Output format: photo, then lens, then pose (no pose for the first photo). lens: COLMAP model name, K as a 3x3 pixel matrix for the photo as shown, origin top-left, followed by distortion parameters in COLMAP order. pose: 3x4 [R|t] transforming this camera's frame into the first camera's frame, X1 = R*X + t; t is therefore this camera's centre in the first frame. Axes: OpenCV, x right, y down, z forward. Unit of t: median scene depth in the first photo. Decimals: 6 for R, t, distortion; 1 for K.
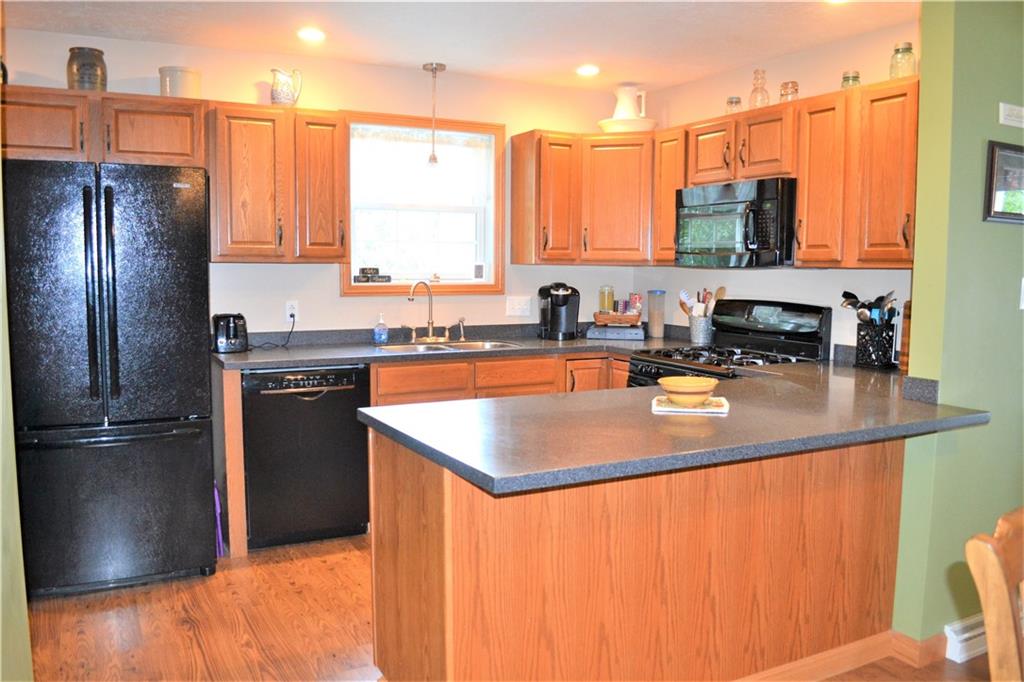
lens RADIAL K [[819.2, 0, 511.7], [0, 819.2, 348.5], [0, 0, 1]] dist [-0.079423, 0.009371]
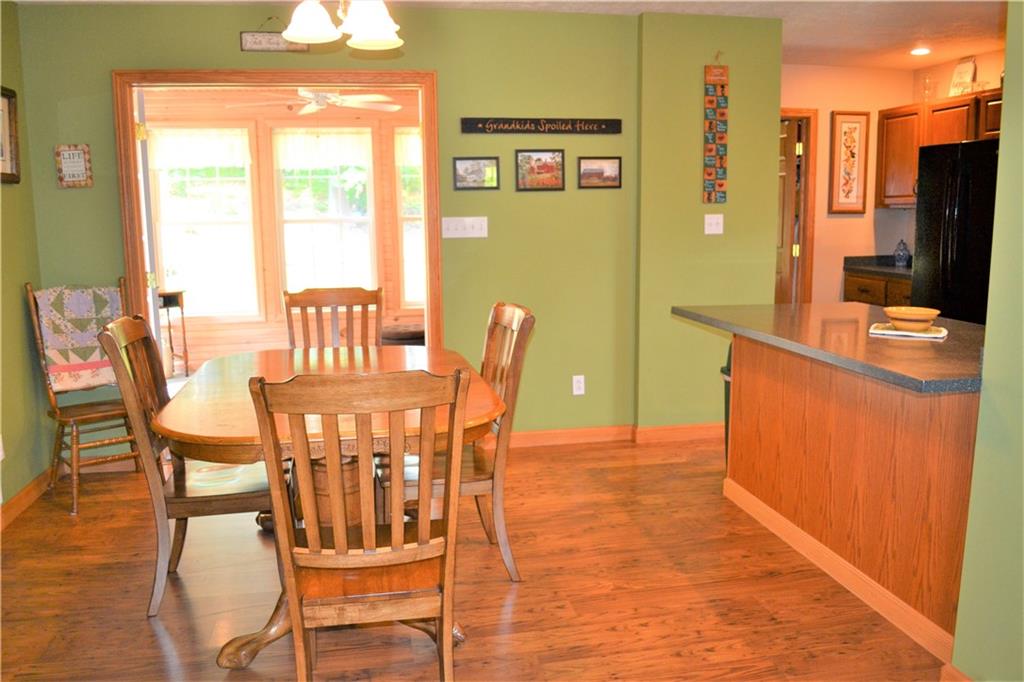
lens RADIAL K [[819.2, 0, 514.5], [0, 819.2, 343.4], [0, 0, 1]] dist [-0.079423, 0.009371]
pose [[-0.293549, 0.142806, -0.945217, 1.046081], [-0.085942, 0.980832, 0.174877, -0.046336], [0.952073, 0.132568, -0.275649, 0.572837]]
